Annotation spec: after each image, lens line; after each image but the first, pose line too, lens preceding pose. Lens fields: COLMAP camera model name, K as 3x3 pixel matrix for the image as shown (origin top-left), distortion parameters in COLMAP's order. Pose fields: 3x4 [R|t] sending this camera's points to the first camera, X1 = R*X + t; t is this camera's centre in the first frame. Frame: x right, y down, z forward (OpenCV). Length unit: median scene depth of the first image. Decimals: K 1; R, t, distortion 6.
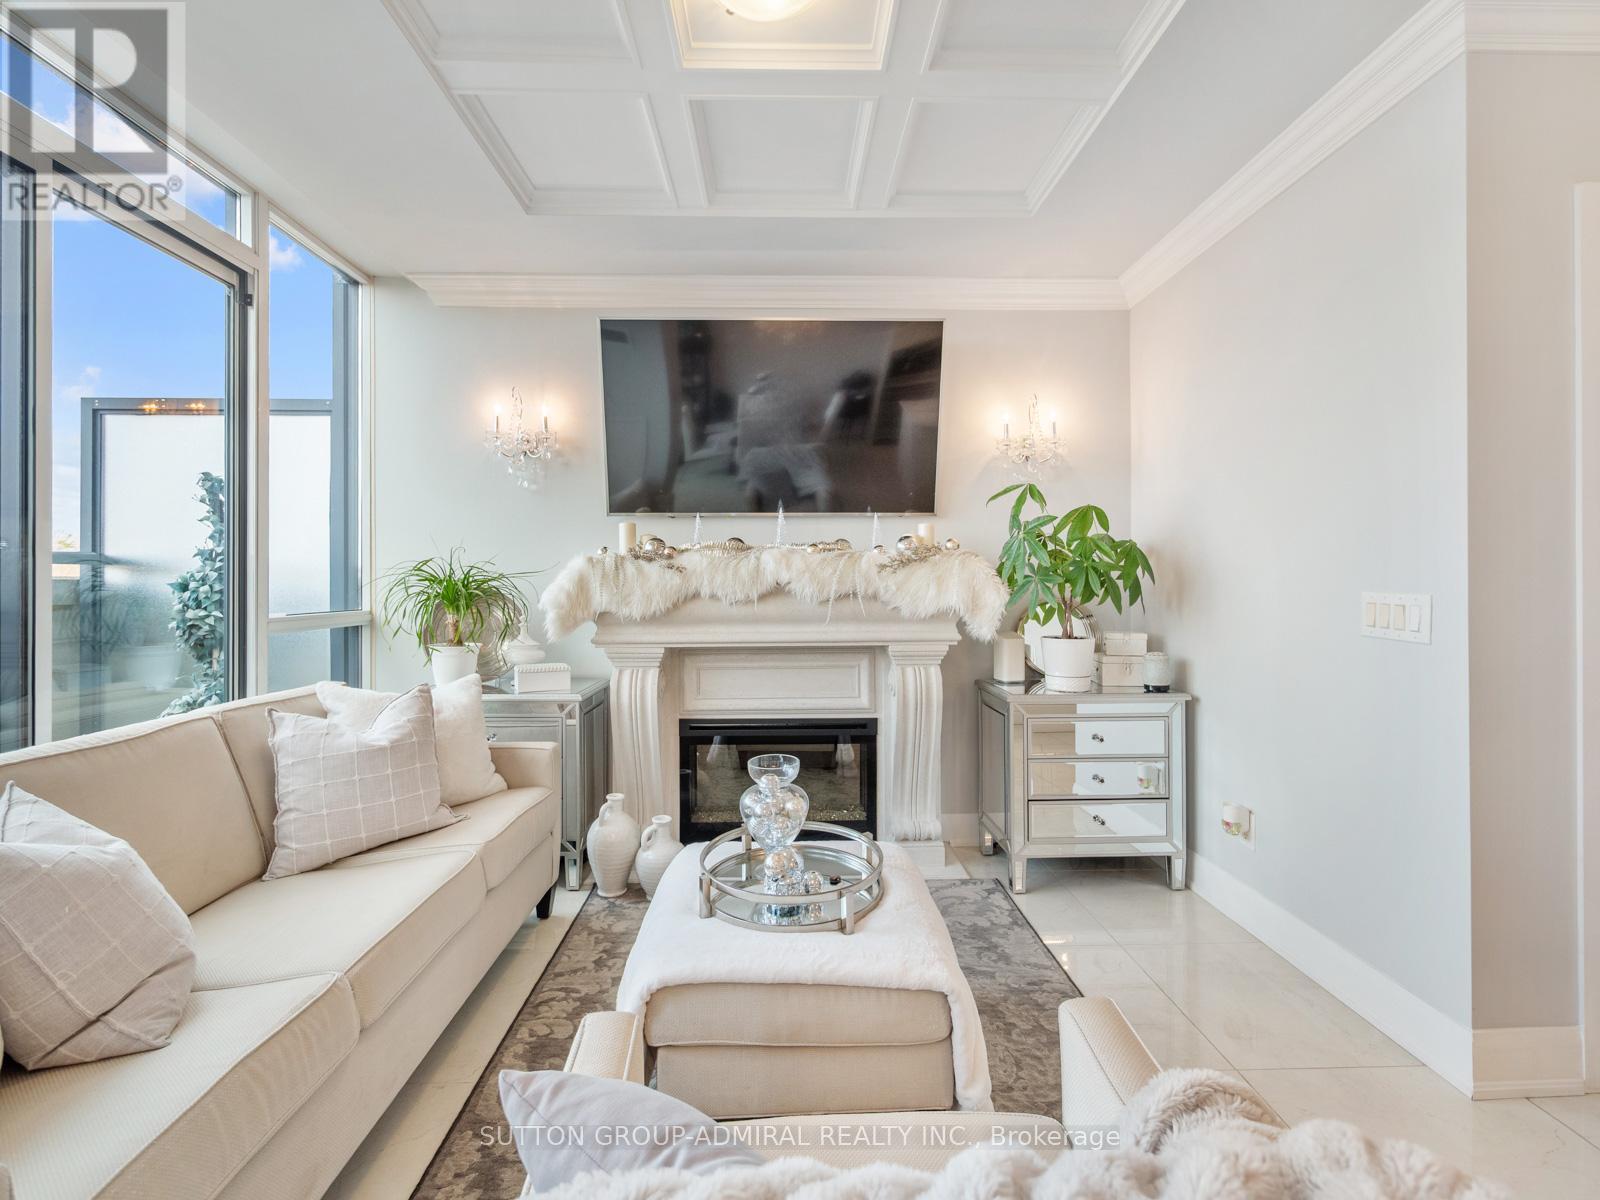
lens RADIAL K [[700.3, 0, 790.8], [0, 700.3, 578.4], [0, 0, 1]] dist [-0.002139, -0.000204]
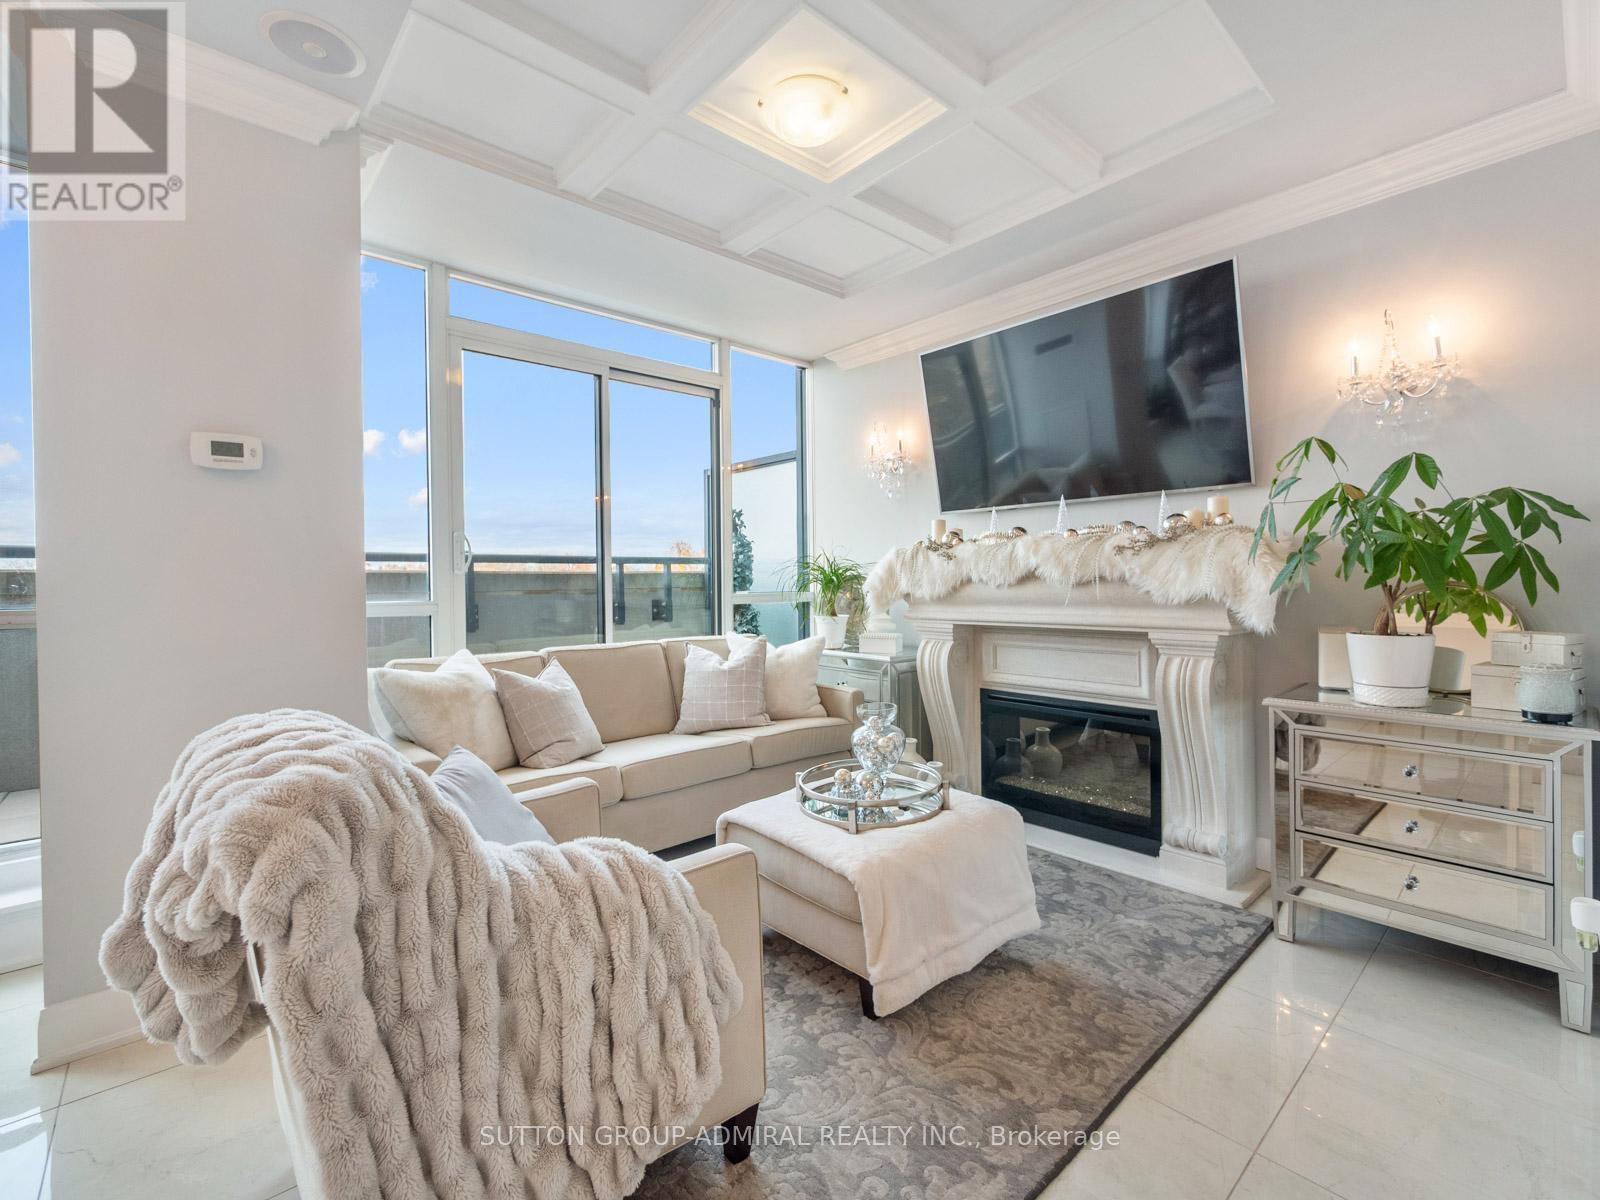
lens RADIAL K [[688.9, 0, 807.5], [0, 688.9, 577.4], [0, 0, 1]] dist [-0.000499, 0.000027]
pose [[0.660985, -0.007093, -0.750366, 0.538315], [0.016589, 0.999849, 0.005162, 0.010008], [0.750216, -0.015859, 0.661003, 0.049116]]
